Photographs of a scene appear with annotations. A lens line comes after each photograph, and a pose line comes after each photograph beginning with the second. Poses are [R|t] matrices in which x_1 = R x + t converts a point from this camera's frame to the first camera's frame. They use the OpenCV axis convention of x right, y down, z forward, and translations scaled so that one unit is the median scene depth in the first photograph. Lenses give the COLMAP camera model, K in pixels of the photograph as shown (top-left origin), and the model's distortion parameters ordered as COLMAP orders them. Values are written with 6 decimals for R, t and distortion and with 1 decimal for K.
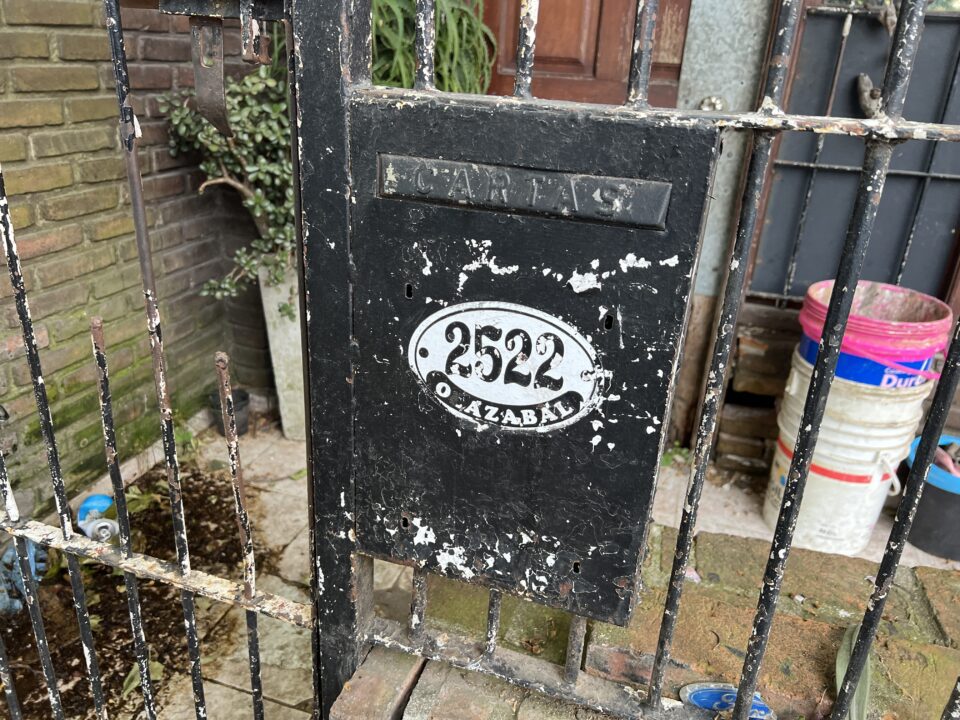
lens RADIAL K [[721.0, 0, 479.9], [0, 721.0, 364.3], [0, 0, 1]] dist [0.056326, -0.067314]
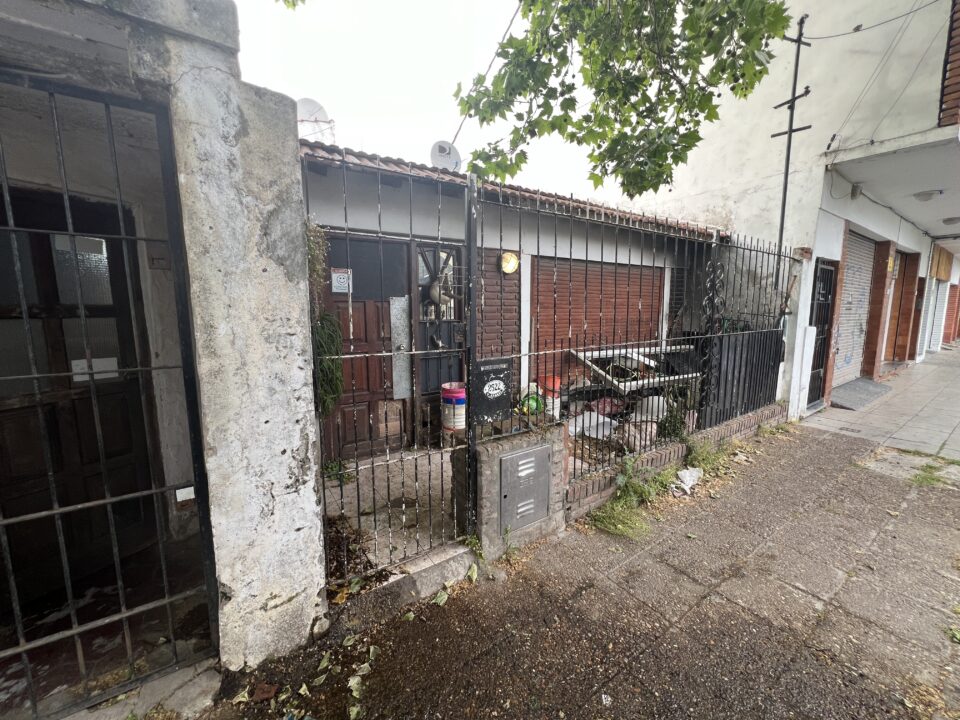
lens RADIAL K [[384.2, 0, 480.2], [0, 384.2, 355.4], [0, 0, 1]] dist [-0.006487, 0.001349]
pose [[0.624616, -0.148838, 0.766618, -0.979321], [0.341063, 0.935091, -0.096340, 0.004356], [-0.702518, 0.321641, 0.634835, -0.515093]]
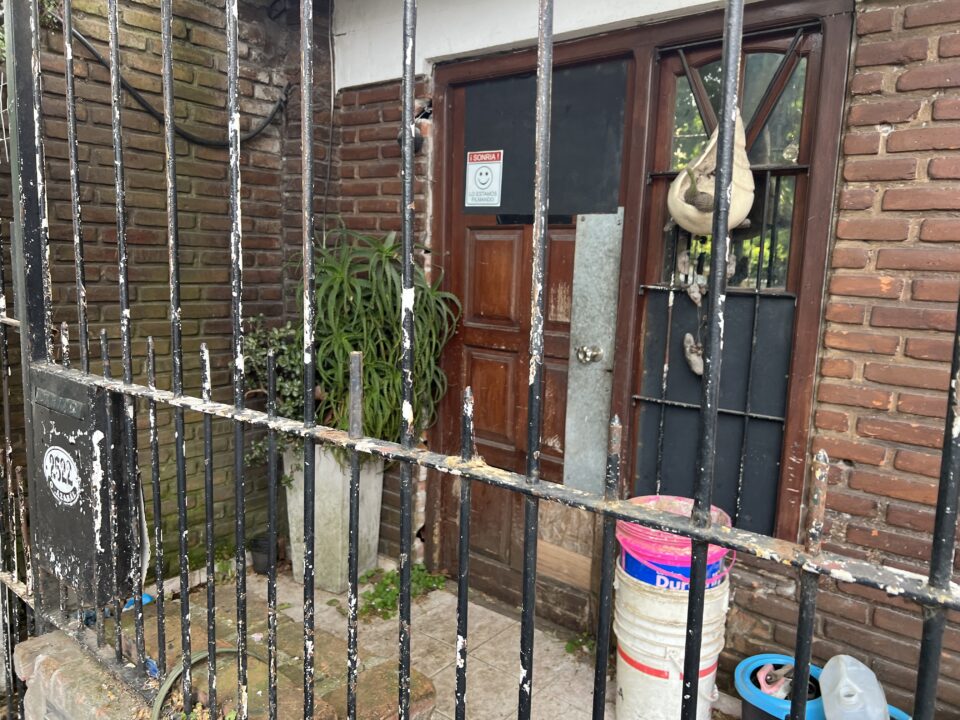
lens RADIAL K [[721.0, 0, 482.7], [0, 721.0, 360.4], [0, 0, 1]] dist [0.056326, -0.067314]
pose [[0.934504, 0.032486, -0.354467, 0.643684], [-0.133246, 0.955349, -0.263730, 0.027269], [0.330072, 0.293688, 0.897106, -0.240033]]
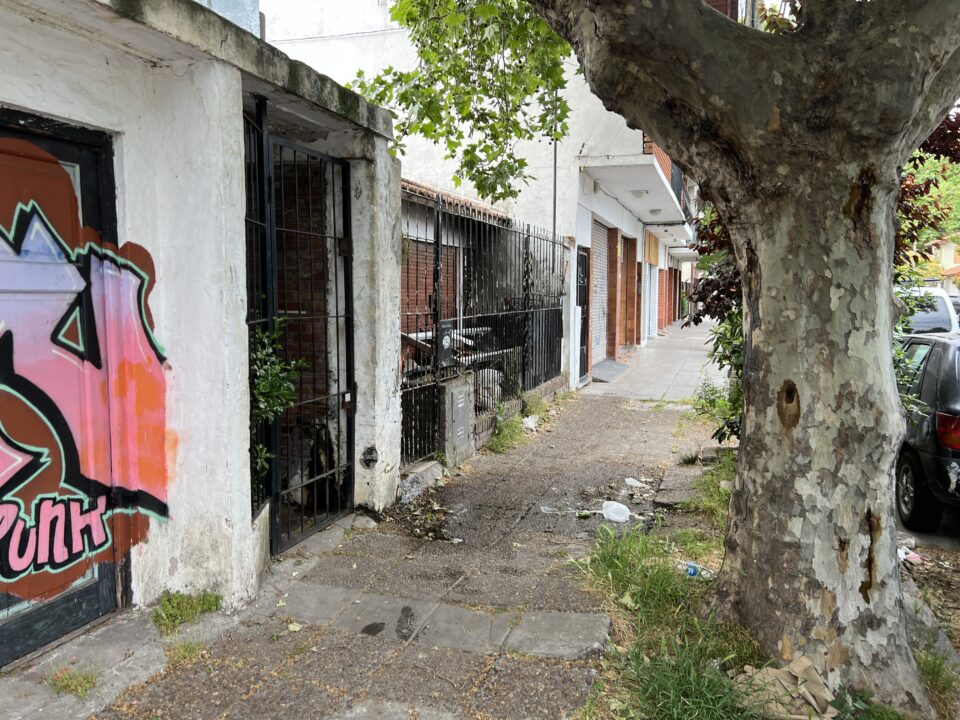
lens RADIAL K [[721.0, 0, 474.8], [0, 721.0, 354.2], [0, 0, 1]] dist [0.056326, -0.067314]
pose [[0.042140, -0.132341, 0.990308, -3.287537], [0.400389, 0.910353, 0.104619, -0.241896], [-0.915376, 0.392100, 0.091350, -0.108147]]
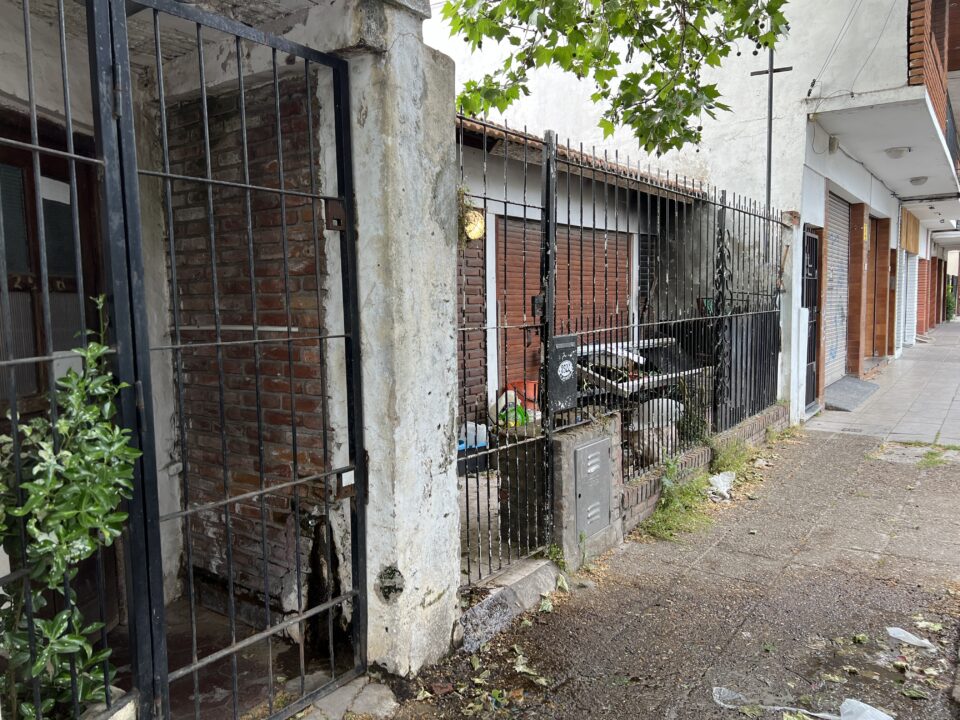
lens RADIAL K [[721.0, 0, 476.9], [0, 721.0, 365.0], [0, 0, 1]] dist [0.056326, -0.067314]
pose [[0.320846, -0.141170, 0.936551, -2.035768], [0.409156, 0.912461, -0.002631, -0.113043], [-0.854195, 0.384040, 0.350520, -0.224413]]
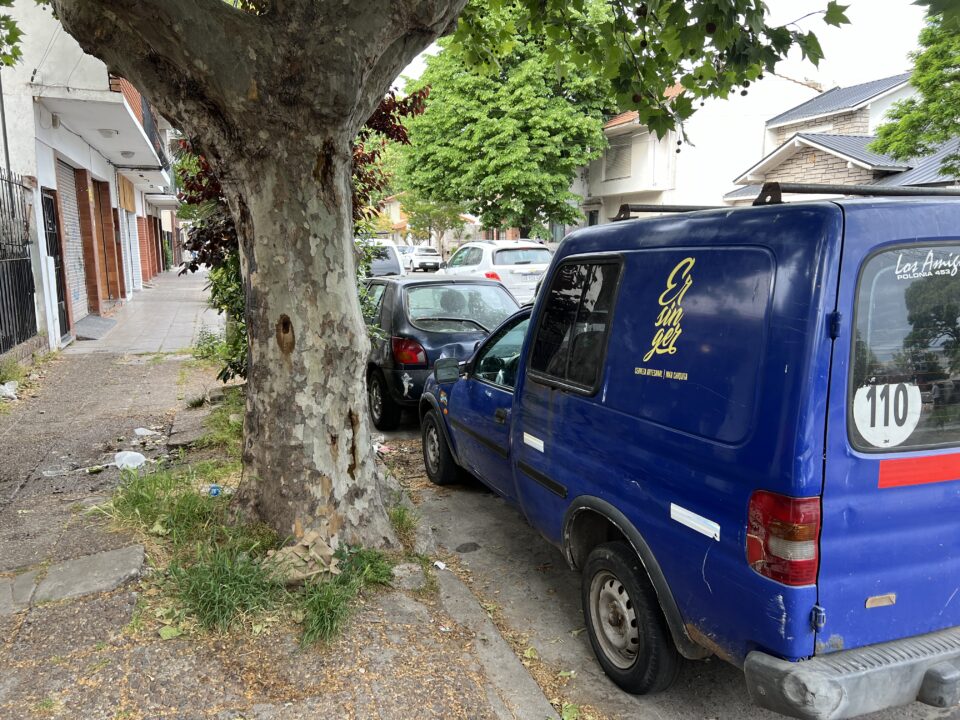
lens RADIAL K [[721.0, 0, 478.3], [0, 721.0, 369.7], [0, 0, 1]] dist [0.056326, -0.067314]
pose [[-0.596363, -0.185402, 0.781010, -3.528963], [0.293360, 0.855320, 0.427046, -0.291962], [-0.747188, 0.483792, -0.455692, -0.006945]]
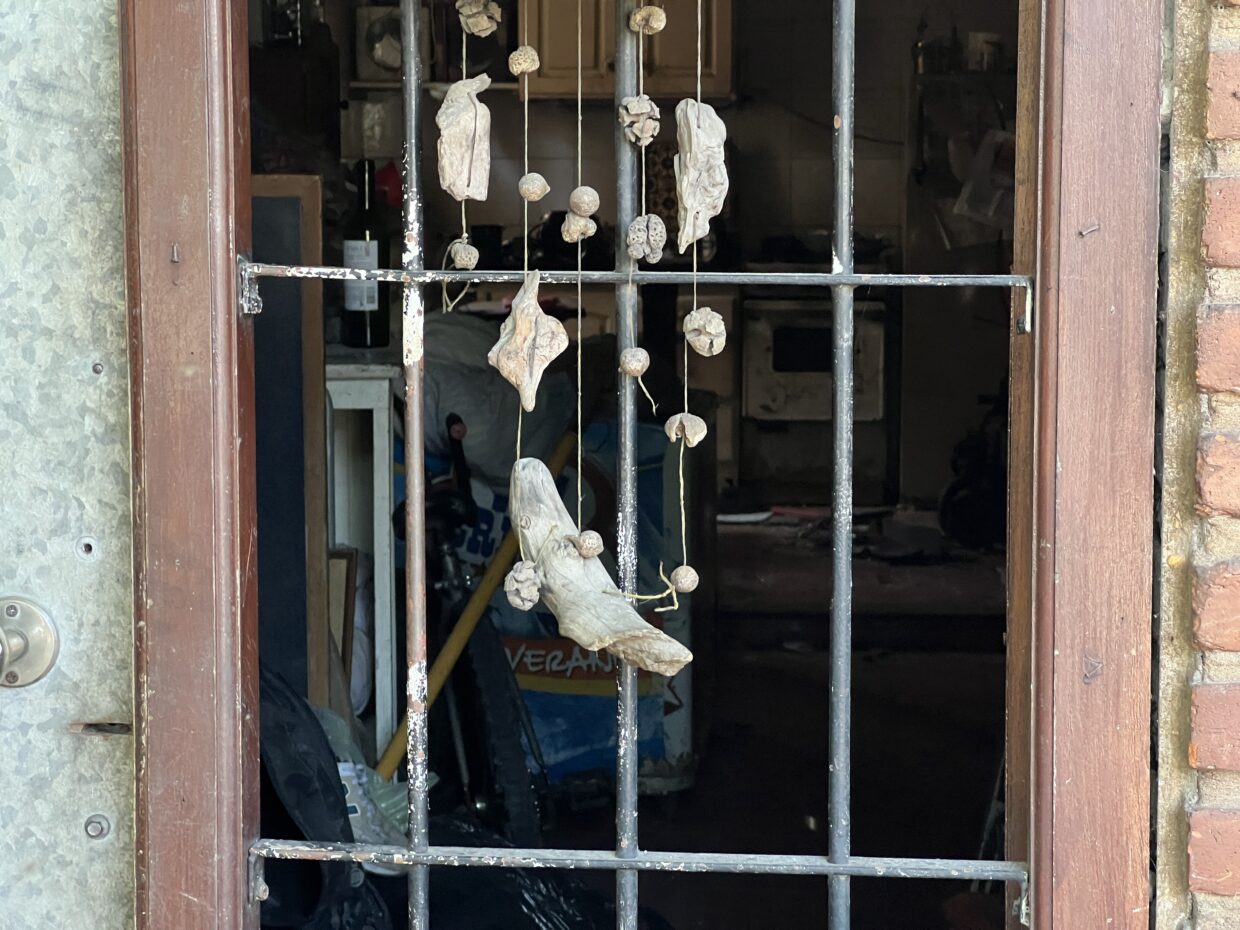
lens RADIAL K [[2754.5, 0, 633.1], [0, 2754.5, 458.5], [0, 0, 1]] dist [0.056975, 0.000000]
pose [[0.980860, -0.072233, 0.180819, 0.396535], [0.121341, 0.953030, -0.277508, -0.145105], [-0.152281, 0.294137, 0.943554, 0.100122]]
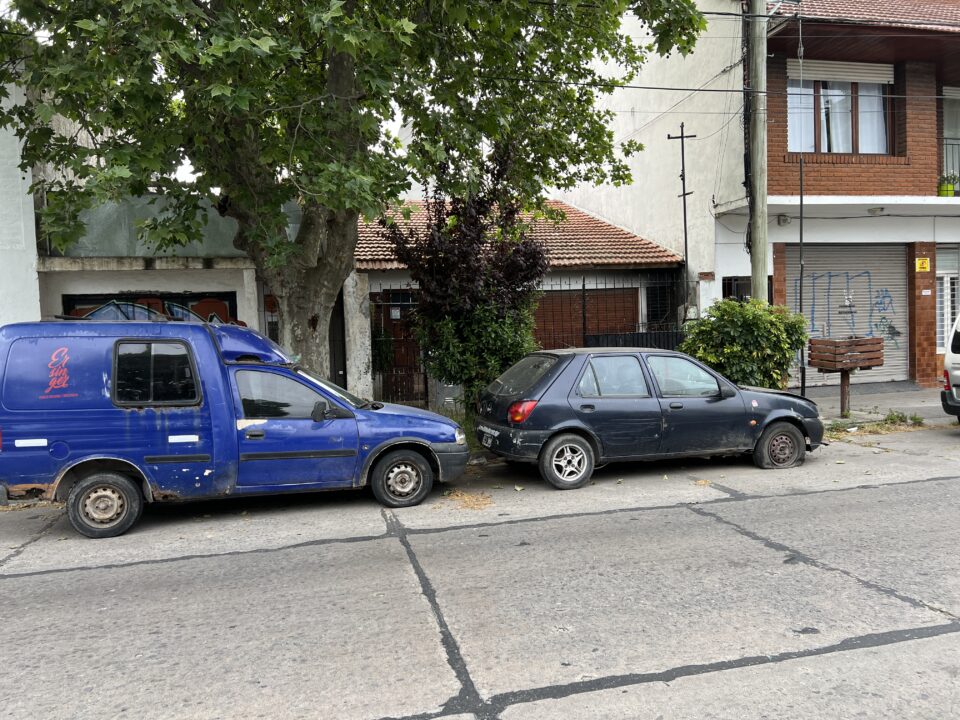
lens RADIAL K [[721.0, 0, 475.5], [0, 721.0, 366.4], [0, 0, 1]] dist [0.056326, -0.067314]
pose [[0.863867, -0.103301, 0.493013, -2.923693], [0.268952, 0.922147, -0.278046, 2.056203], [-0.425908, 0.372792, 0.824396, -5.260351]]
